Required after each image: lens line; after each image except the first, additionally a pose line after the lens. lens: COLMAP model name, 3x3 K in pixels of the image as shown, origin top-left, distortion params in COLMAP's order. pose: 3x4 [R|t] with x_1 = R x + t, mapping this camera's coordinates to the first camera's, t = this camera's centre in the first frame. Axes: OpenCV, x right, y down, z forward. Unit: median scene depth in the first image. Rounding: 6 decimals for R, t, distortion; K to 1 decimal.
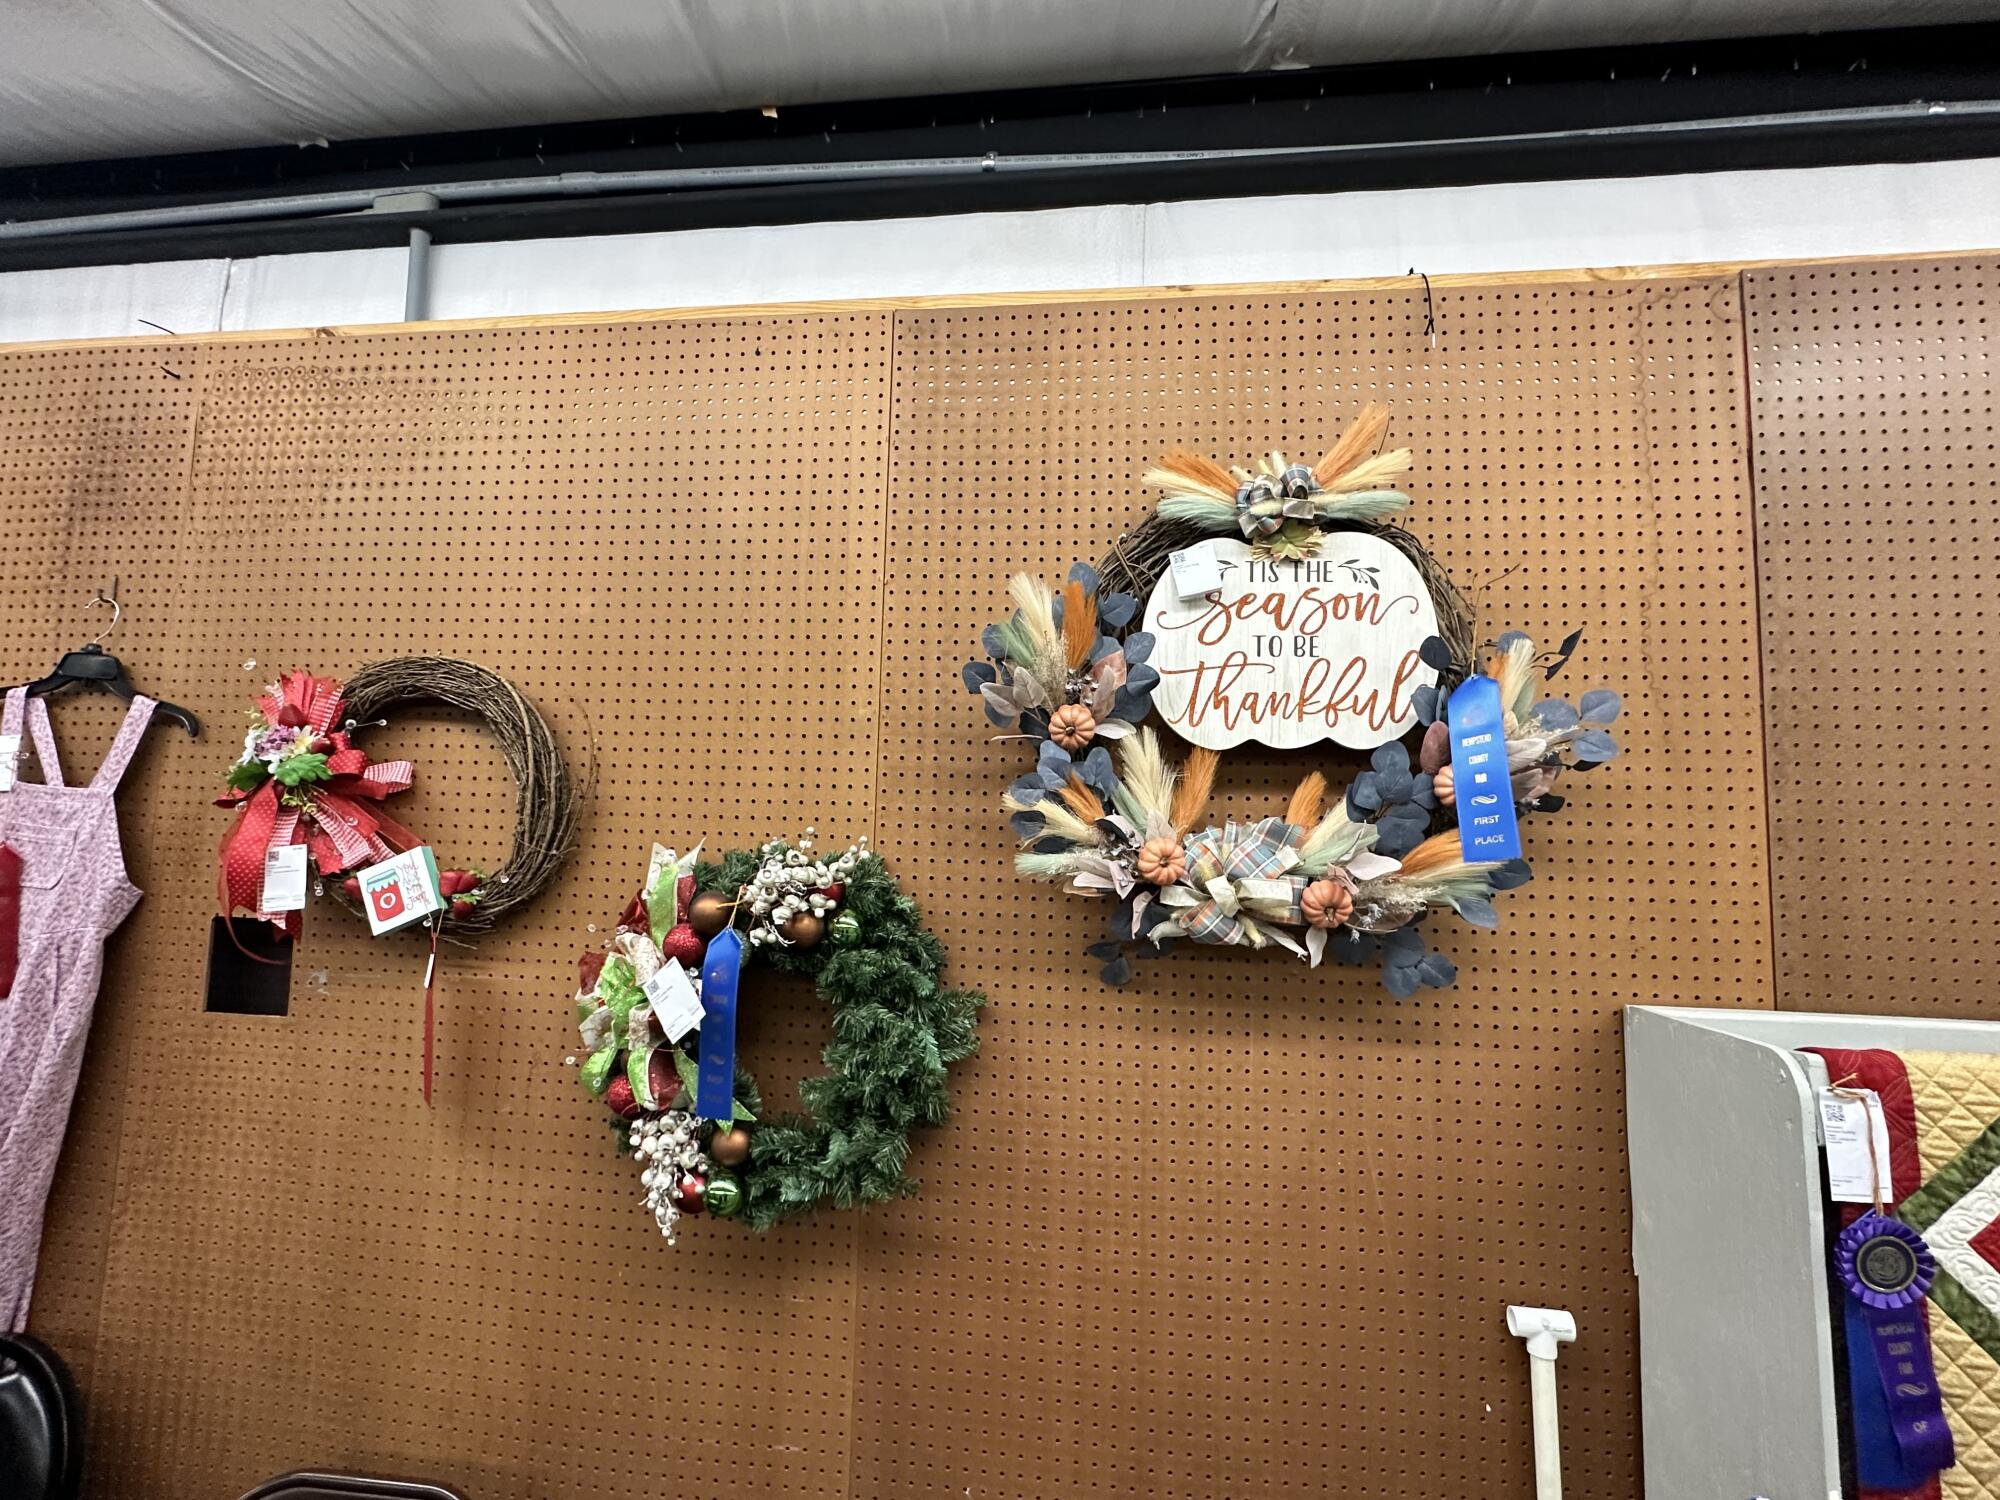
lens RADIAL K [[892.3, 0, 1000.0], [0, 892.3, 750.0], [0, 0, 1]] dist [-0.002240, -0.000151]
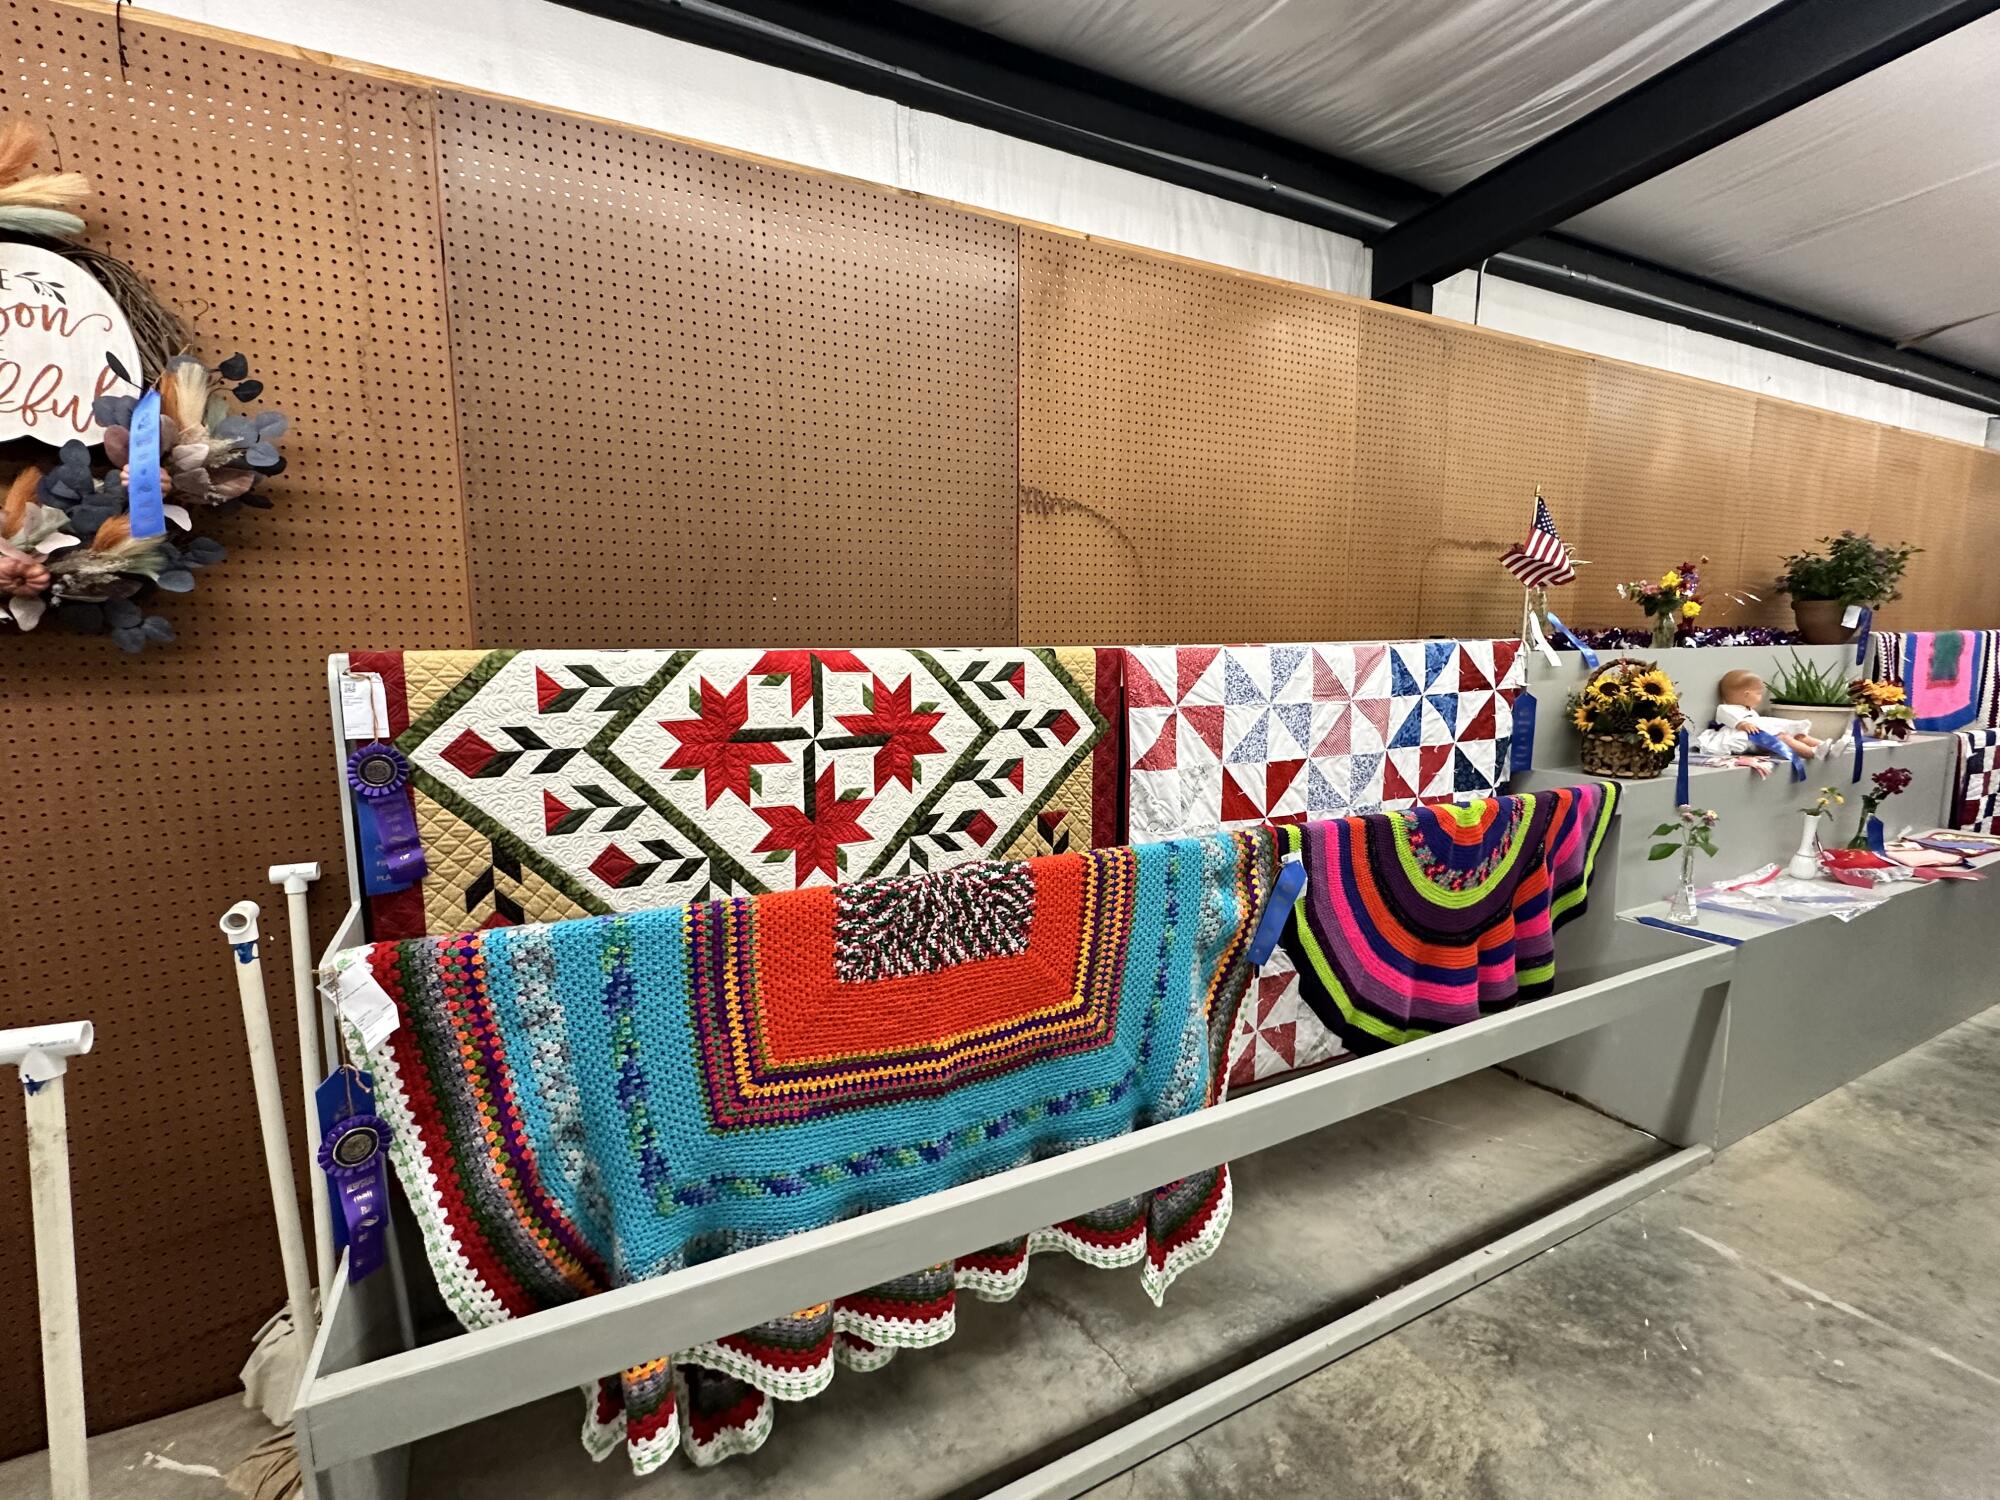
lens RADIAL K [[892.3, 0, 1000.0], [0, 892.3, 750.0], [0, 0, 1]] dist [-0.002240, -0.000151]
pose [[0.828843, -0.099191, 0.550618, 0.735166], [-0.032759, 0.973866, 0.224749, 0.083180], [-0.558521, -0.204319, 0.803933, -0.716072]]
